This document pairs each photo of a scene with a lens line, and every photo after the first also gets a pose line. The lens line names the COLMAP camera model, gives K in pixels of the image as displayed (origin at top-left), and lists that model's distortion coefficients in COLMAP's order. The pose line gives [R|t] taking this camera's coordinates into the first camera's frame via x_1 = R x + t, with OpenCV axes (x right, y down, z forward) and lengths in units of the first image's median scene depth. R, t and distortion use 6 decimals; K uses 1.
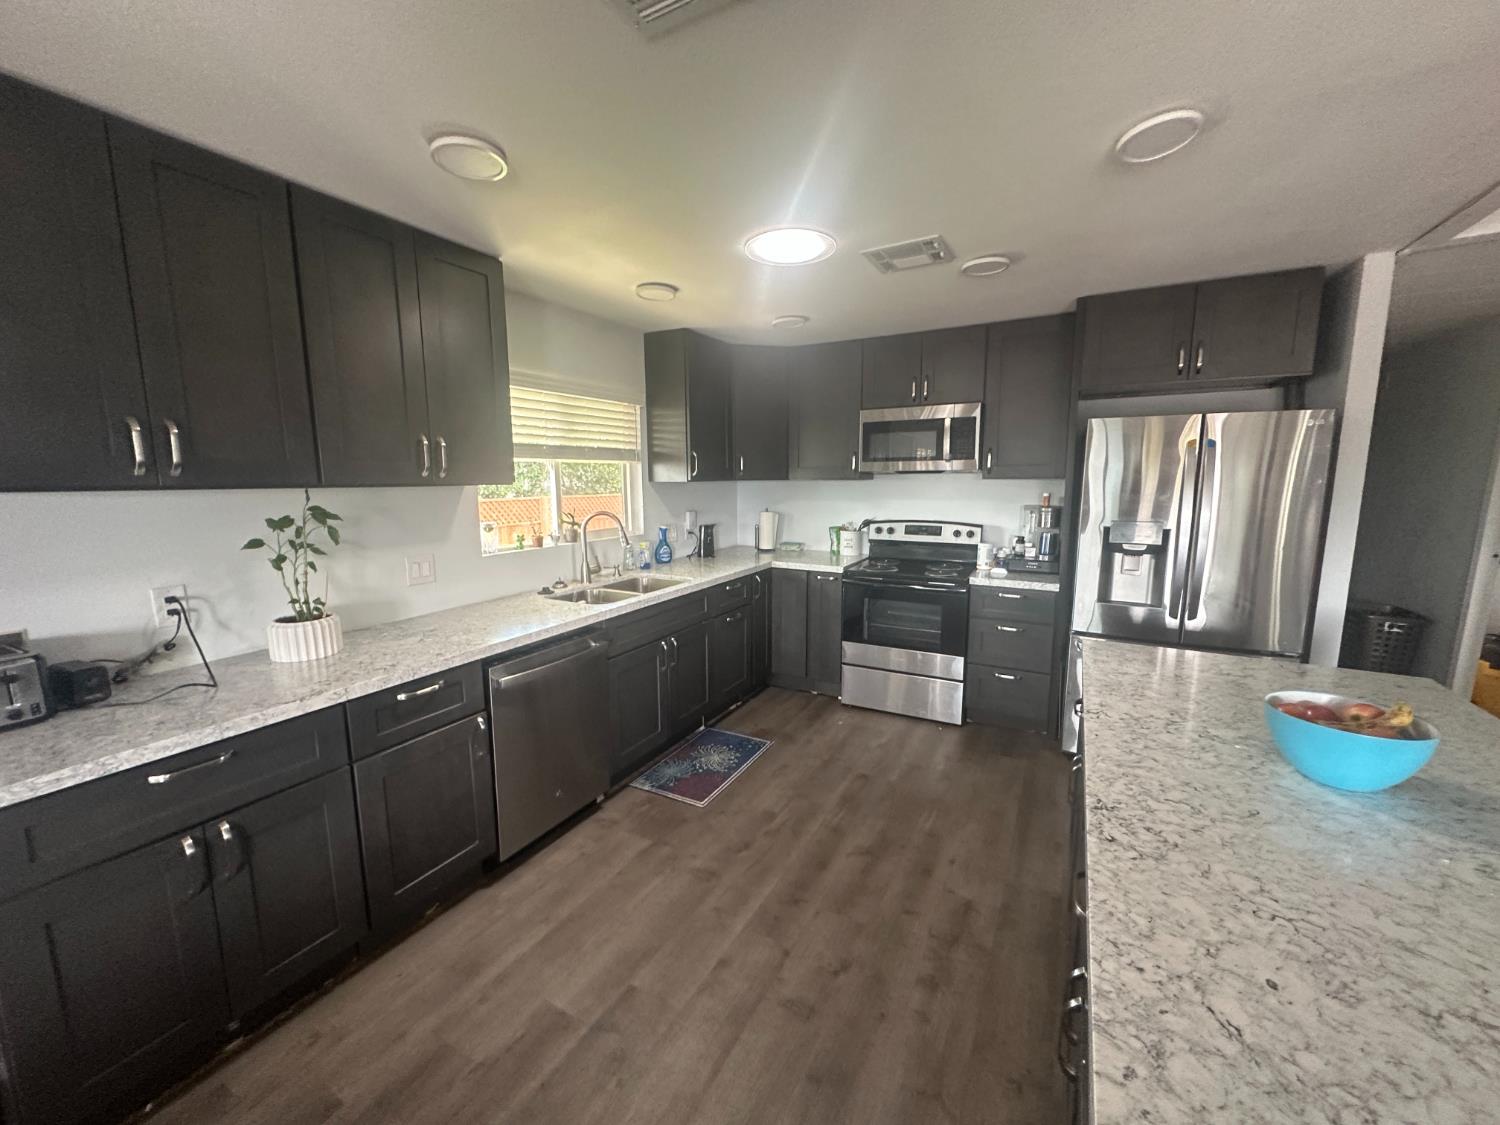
lens RADIAL K [[590.3, 0, 750.0], [0, 590.3, 562.5], [0, 0, 1]] dist [-0.000023, 0.000036]
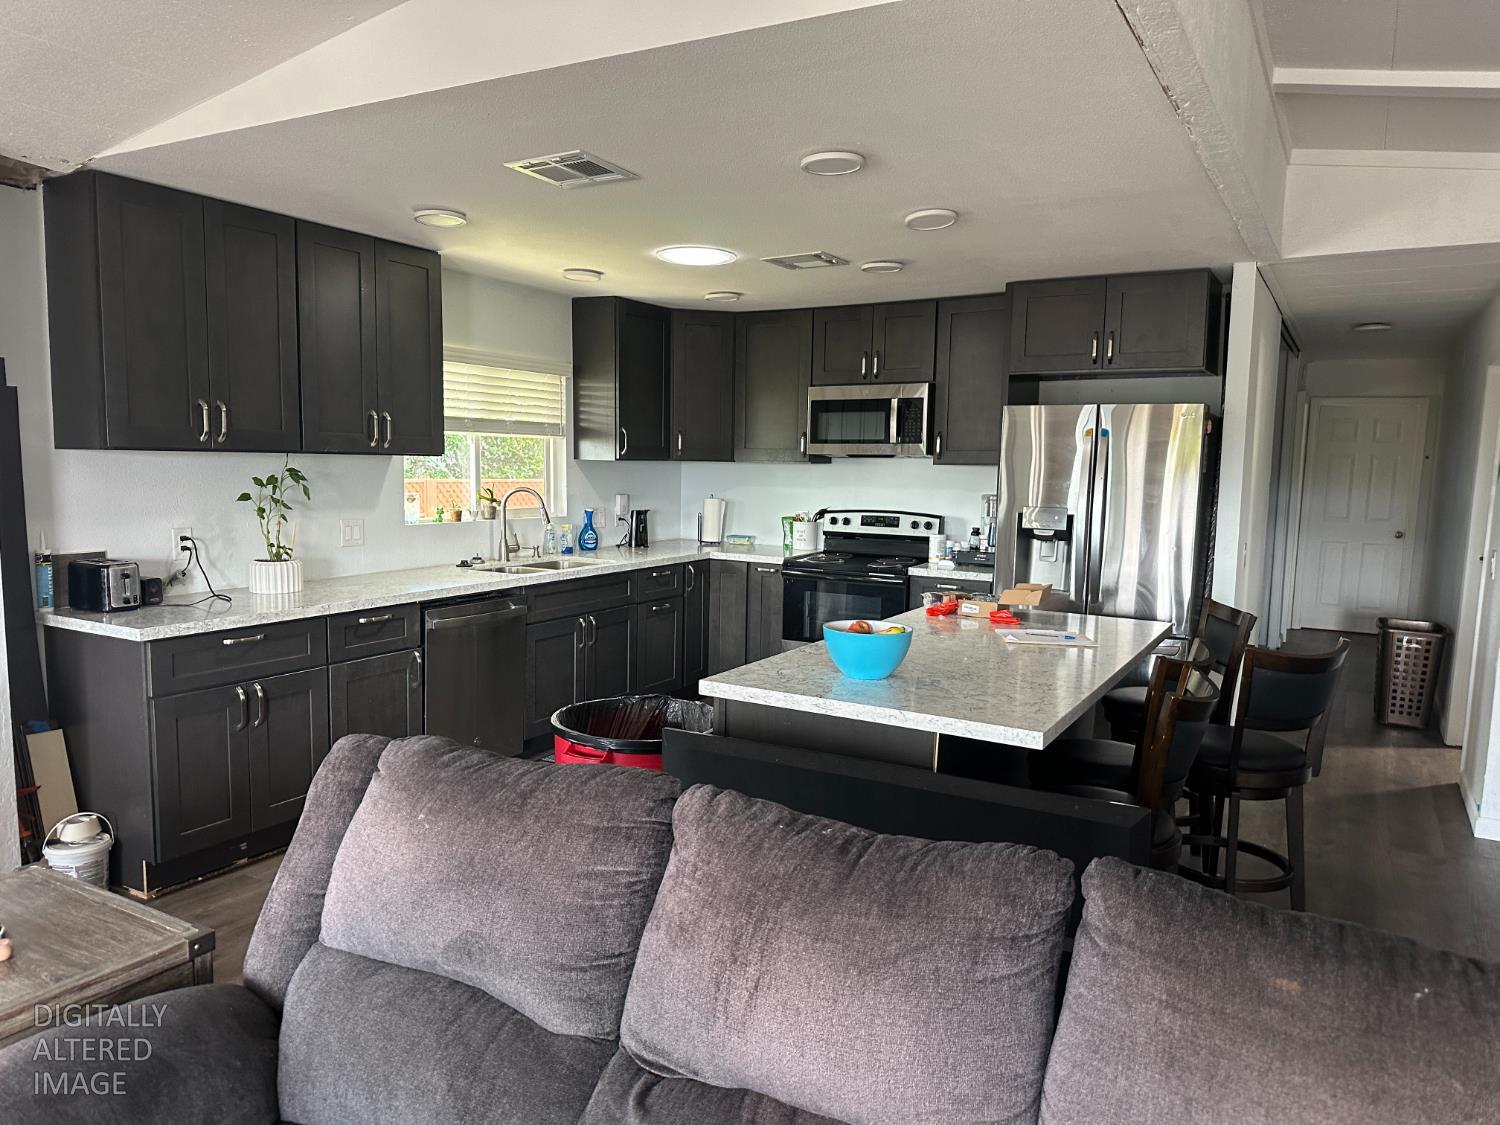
lens RADIAL K [[1048.3, 0, 751.5], [0, 1048.3, 578.1], [0, 0, 1]] dist [0.189334, -0.372590]
pose [[0.999564, 0.024684, -0.016232, 0.142882], [-0.025224, 0.999105, -0.033953, 0.101391], [0.015379, 0.034348, 0.999292, -0.662504]]
